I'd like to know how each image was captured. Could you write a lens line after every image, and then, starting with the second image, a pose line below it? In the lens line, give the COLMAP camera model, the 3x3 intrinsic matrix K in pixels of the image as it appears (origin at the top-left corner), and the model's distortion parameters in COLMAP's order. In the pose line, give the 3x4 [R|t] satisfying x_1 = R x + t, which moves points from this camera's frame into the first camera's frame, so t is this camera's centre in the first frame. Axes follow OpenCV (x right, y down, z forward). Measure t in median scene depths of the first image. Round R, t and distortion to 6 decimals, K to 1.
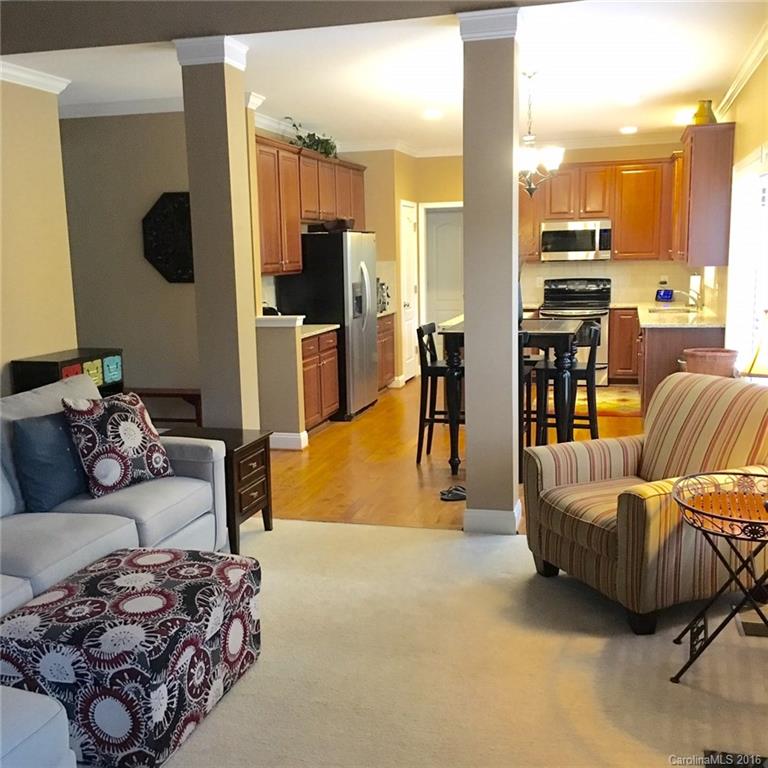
lens RADIAL K [[864.6, 0, 384.0], [0, 864.6, 384.0], [0, 0, 1]] dist [-0.014192, -0.024935]
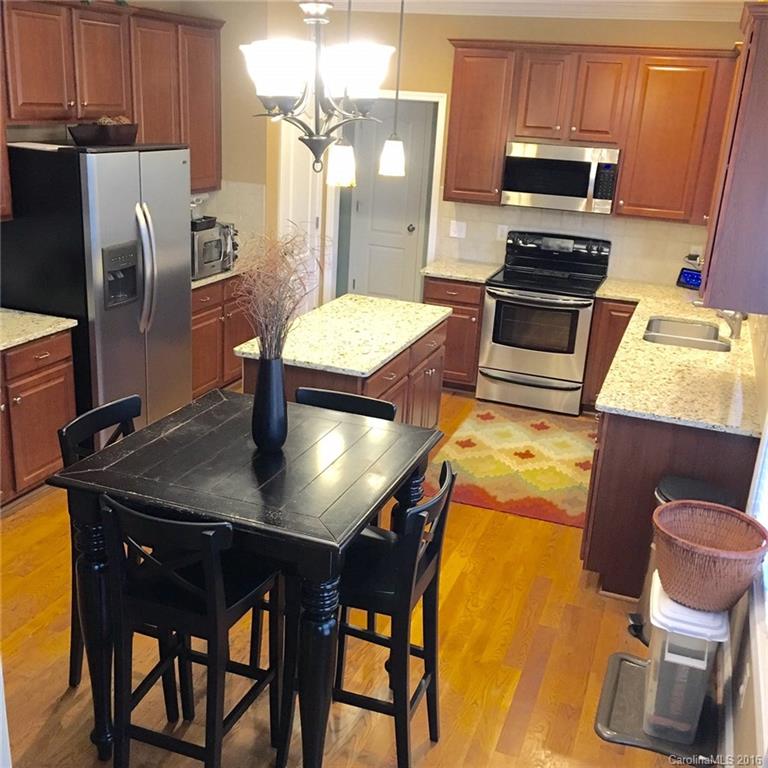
lens RADIAL K [[875.2, 0, 402.9], [0, 875.2, 383.6], [0, 0, 1]] dist [0.010040, 0.021973]
pose [[0.994643, 0.098988, -0.029790, 0.146544], [-0.092731, 0.981746, 0.166060, -0.116196], [0.045684, -0.162407, 0.985666, 0.359706]]
